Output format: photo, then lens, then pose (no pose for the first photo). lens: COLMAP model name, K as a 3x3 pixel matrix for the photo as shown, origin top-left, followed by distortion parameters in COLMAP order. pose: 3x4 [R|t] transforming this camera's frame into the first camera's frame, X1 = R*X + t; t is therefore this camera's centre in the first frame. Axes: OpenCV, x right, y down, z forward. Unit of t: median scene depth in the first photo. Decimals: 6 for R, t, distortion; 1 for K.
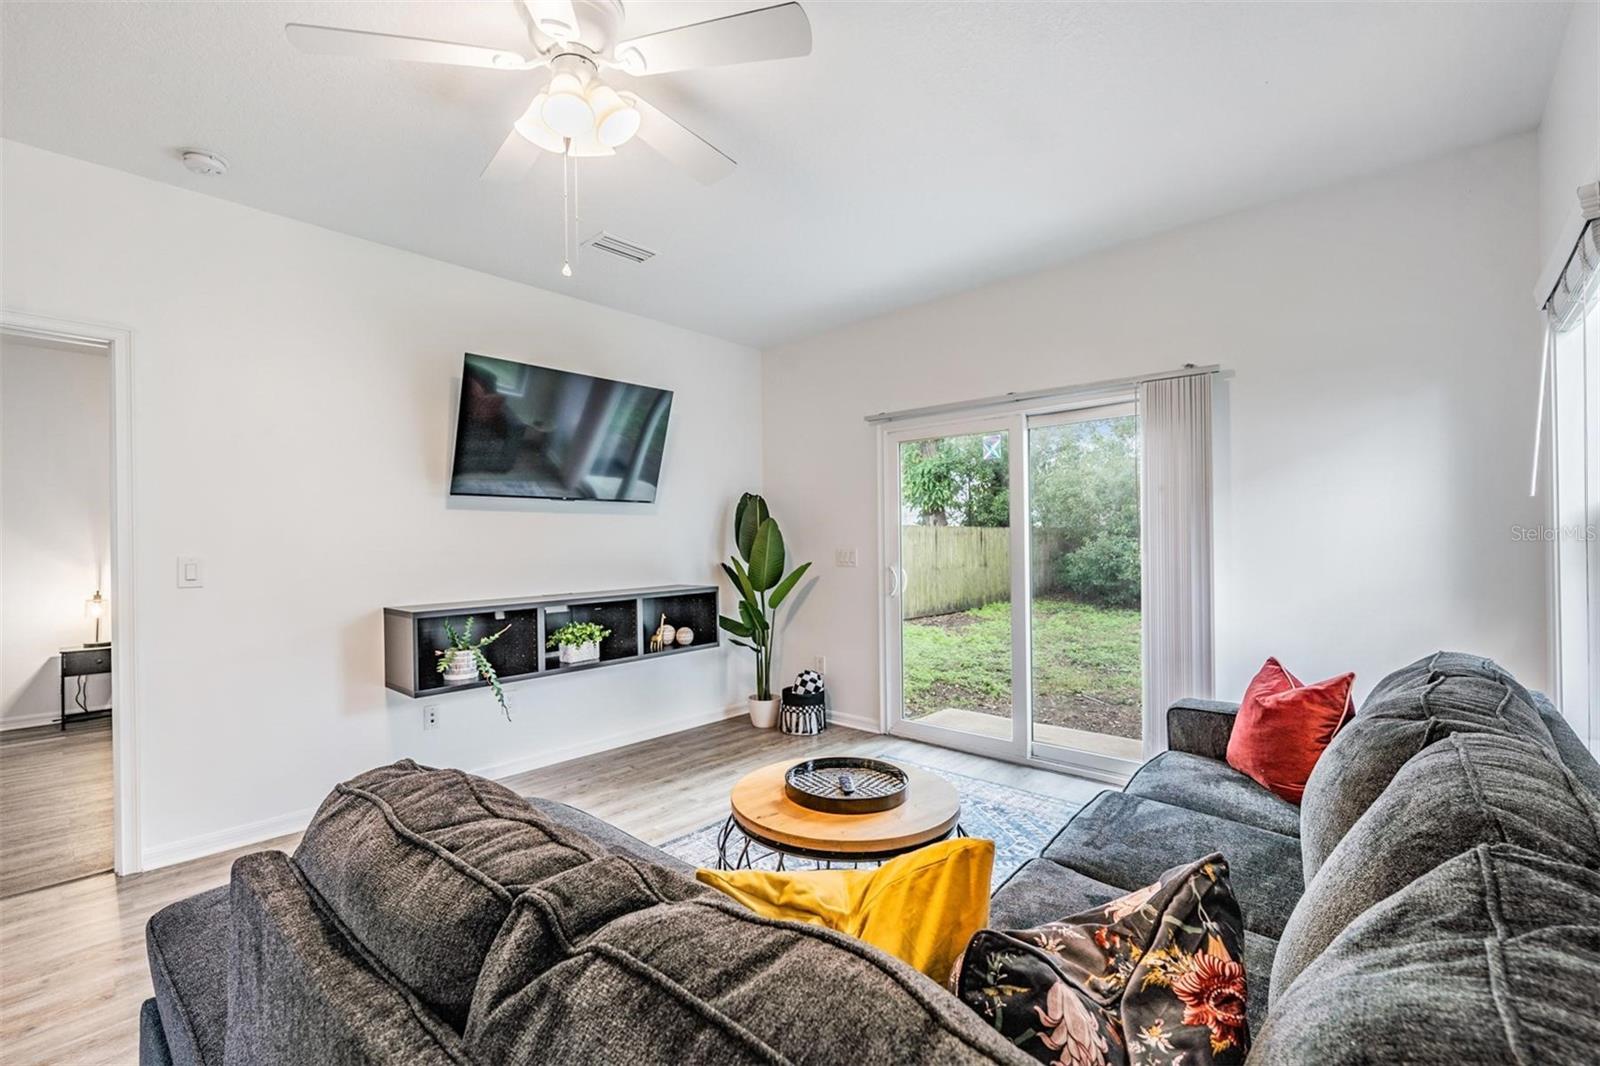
lens RADIAL K [[679.6, 0, 789.1], [0, 679.6, 540.7], [0, 0, 1]] dist [0.000687, 0.000346]
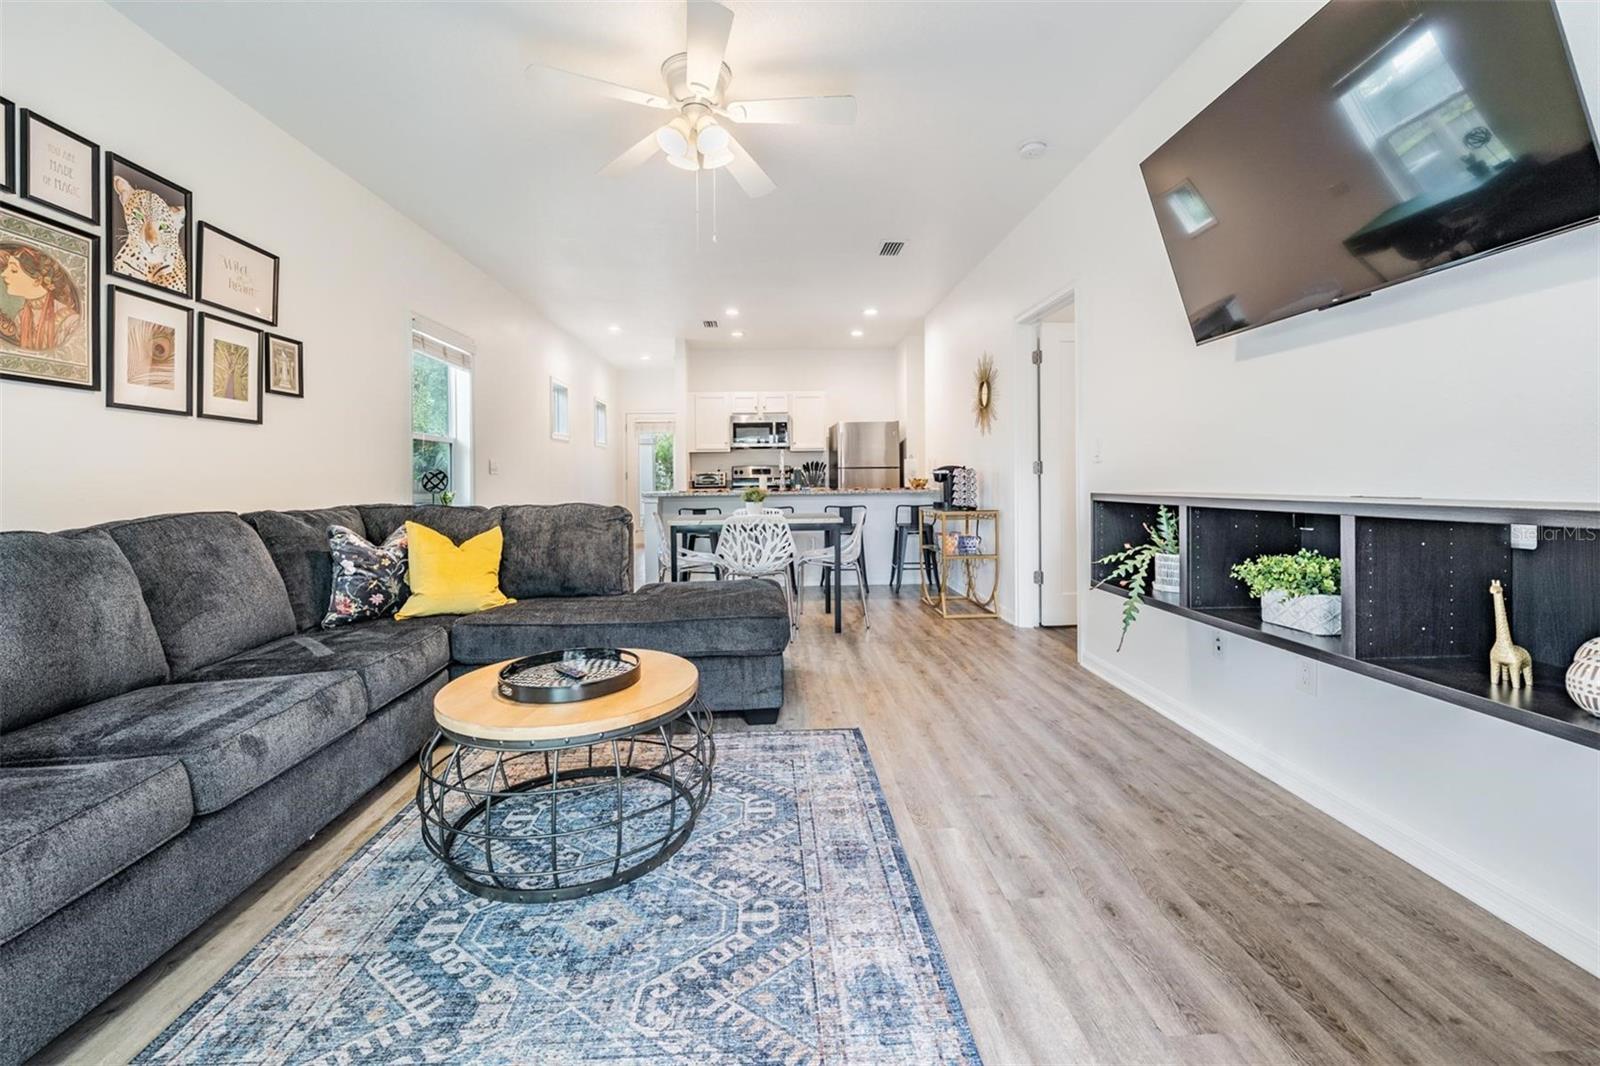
lens RADIAL K [[656.0, 0, 801.7], [0, 656.0, 480.5], [0, 0, 1]] dist [-0.000228, -0.000110]
pose [[-0.695586, 0.025236, -0.717999, 0.246838], [0.021225, 0.999669, 0.014573, 0.046107], [0.718129, -0.005103, -0.695891, 0.919727]]
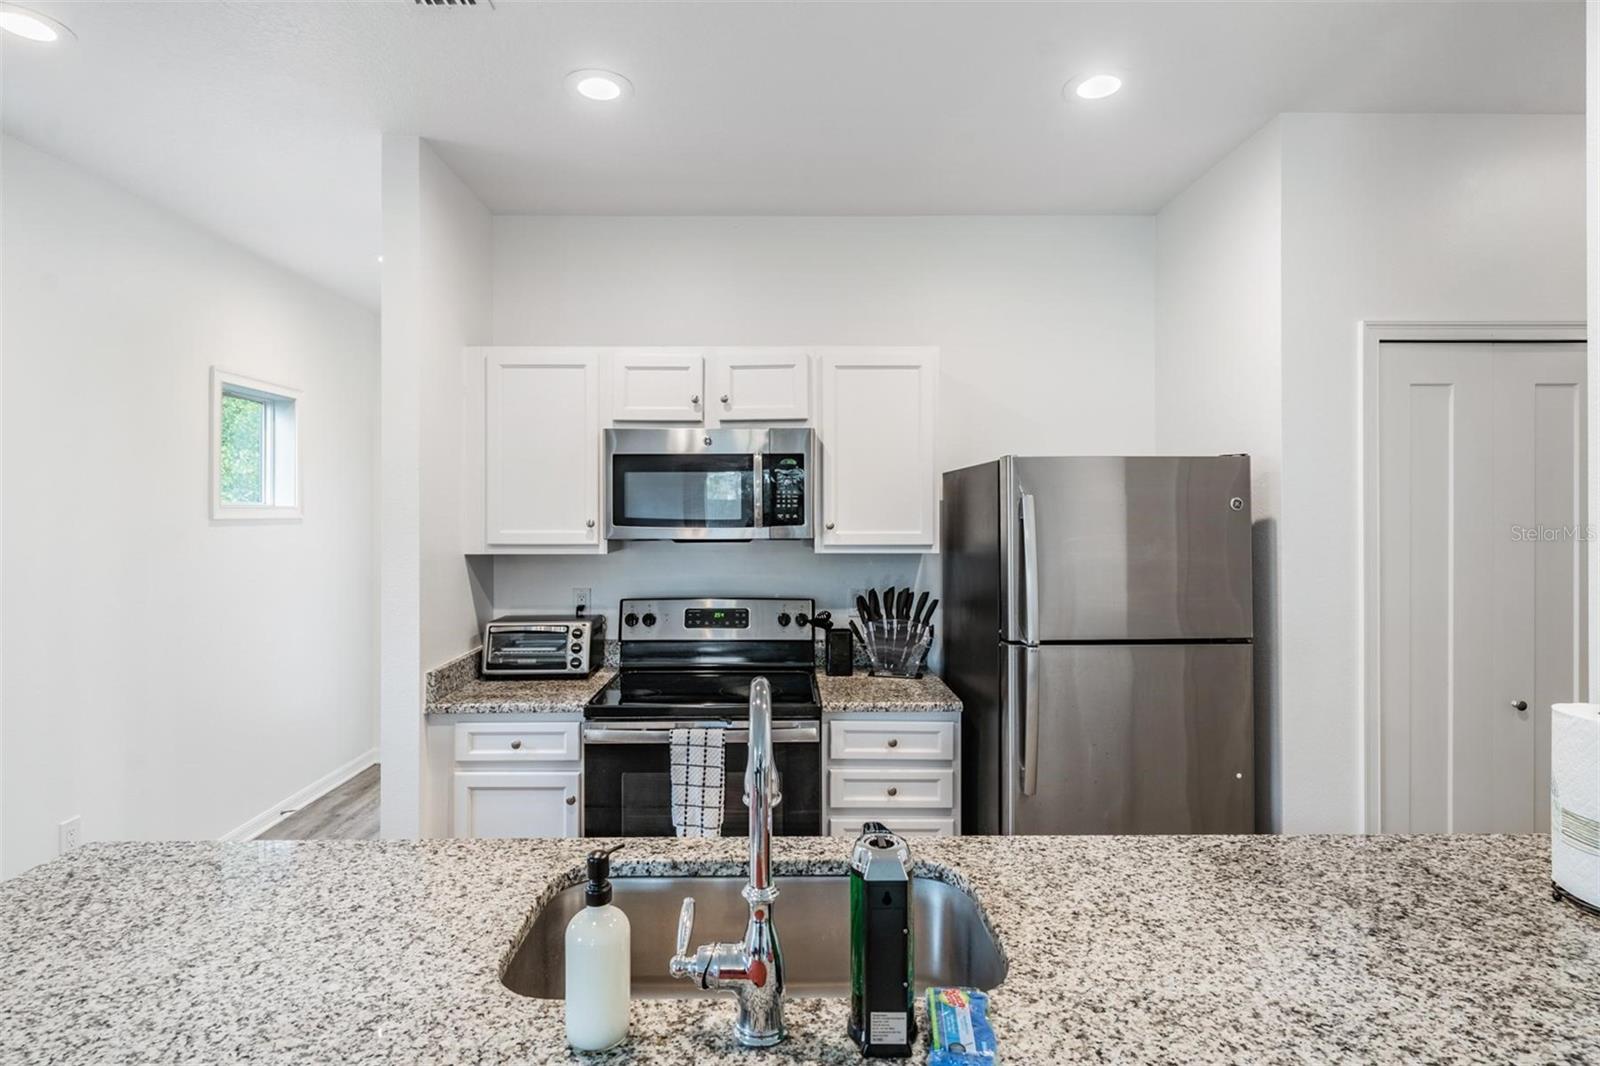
lens RADIAL K [[799.0, 0, 788.1], [0, 799.0, 509.5], [0, 0, 1]] dist [0.002444, -0.000423]
pose [[-0.727797, 0.011728, -0.685693, -0.634511], [0.010402, 0.999928, 0.006062, -0.053930], [0.685714, -0.002720, -0.727866, 0.033535]]
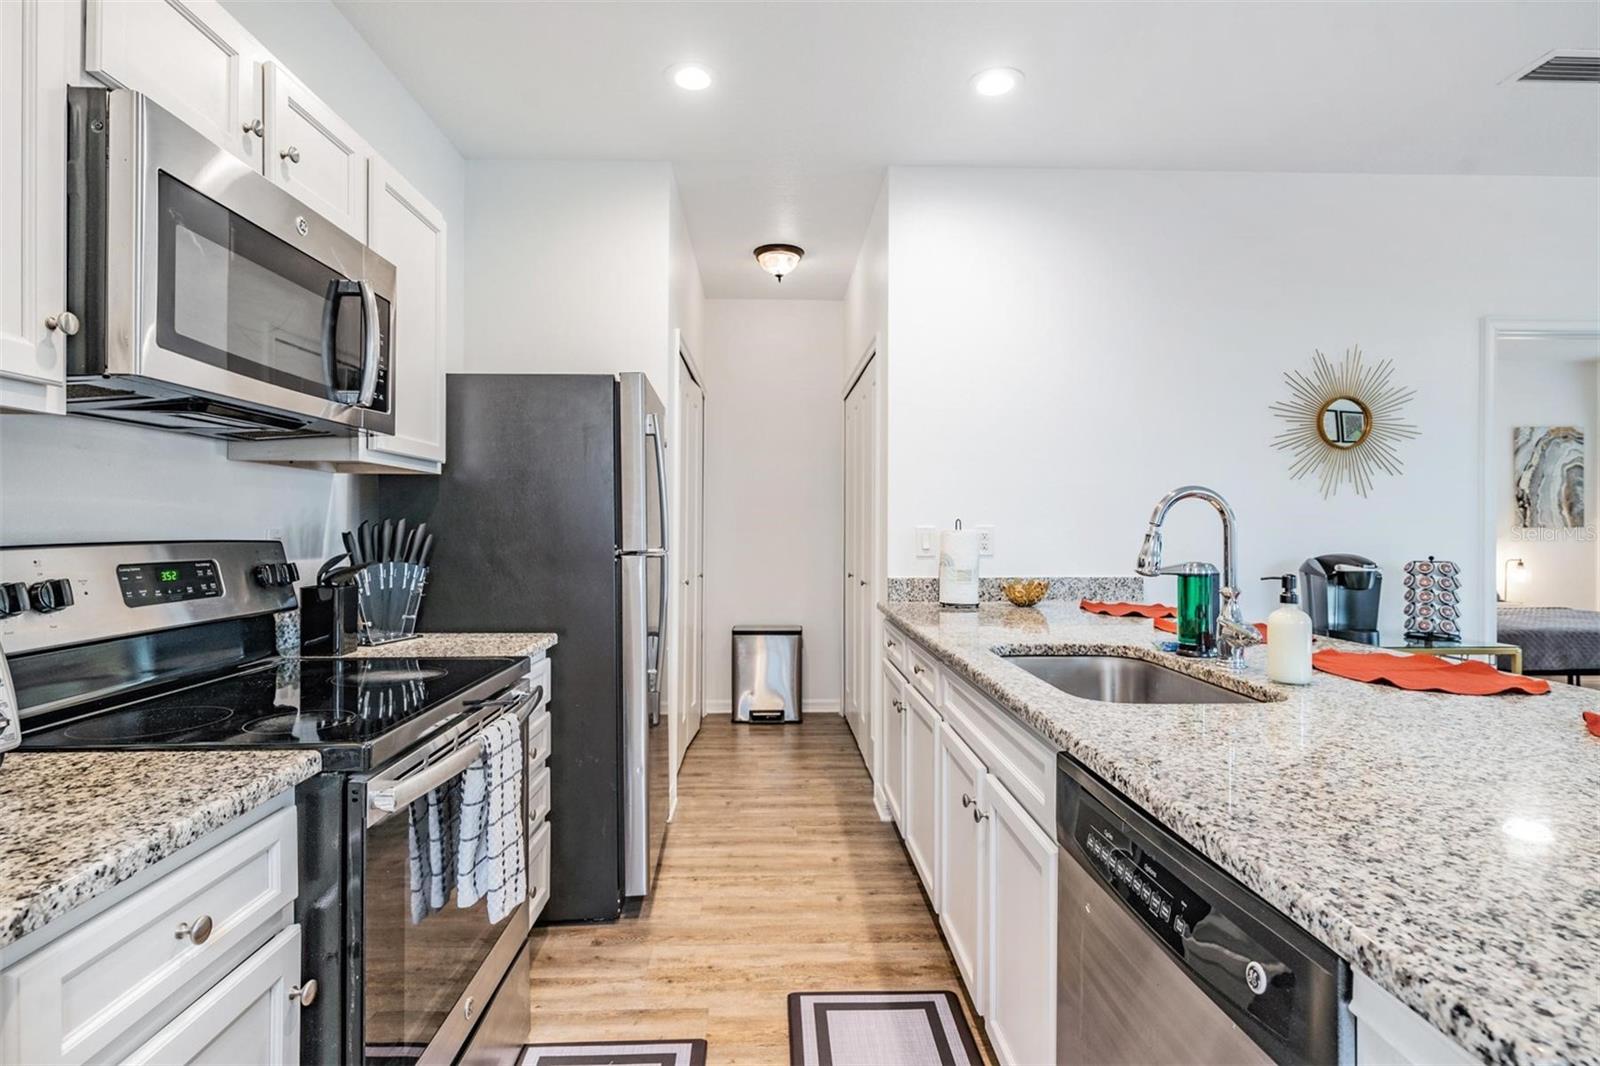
lens RADIAL K [[786.0, 0, 790.9], [0, 786.0, 527.4], [0, 0, 1]] dist [0.002348, -0.000539]
pose [[0.697764, 0.013364, -0.716203, -0.646615], [-0.009709, 0.999911, 0.009199, 0.016850], [0.716262, 0.000535, 0.697831, -0.569206]]
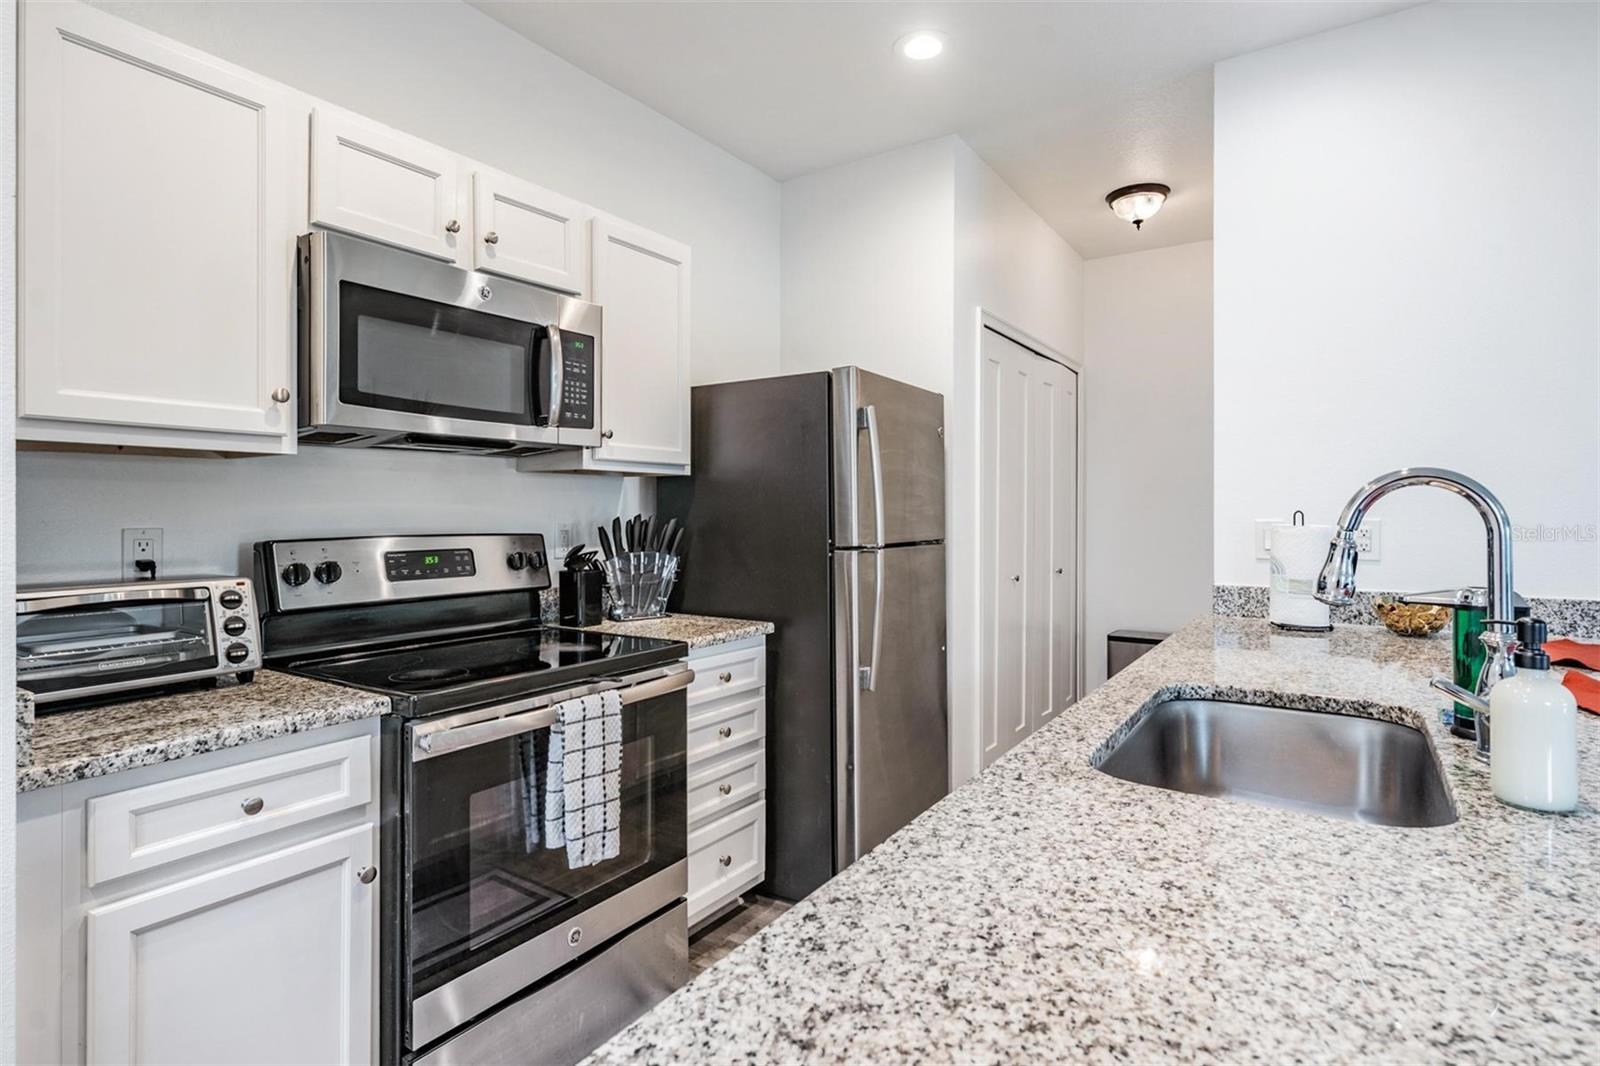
lens RADIAL K [[812.9, 0, 800.1], [0, 812.9, 512.1], [0, 0, 1]] dist [0.001226, -0.000148]
pose [[0.154435, 0.012611, -0.987922, -0.562431], [-0.000350, 0.999919, 0.012710, 0.008622], [0.988003, -0.001617, 0.154427, -0.382364]]
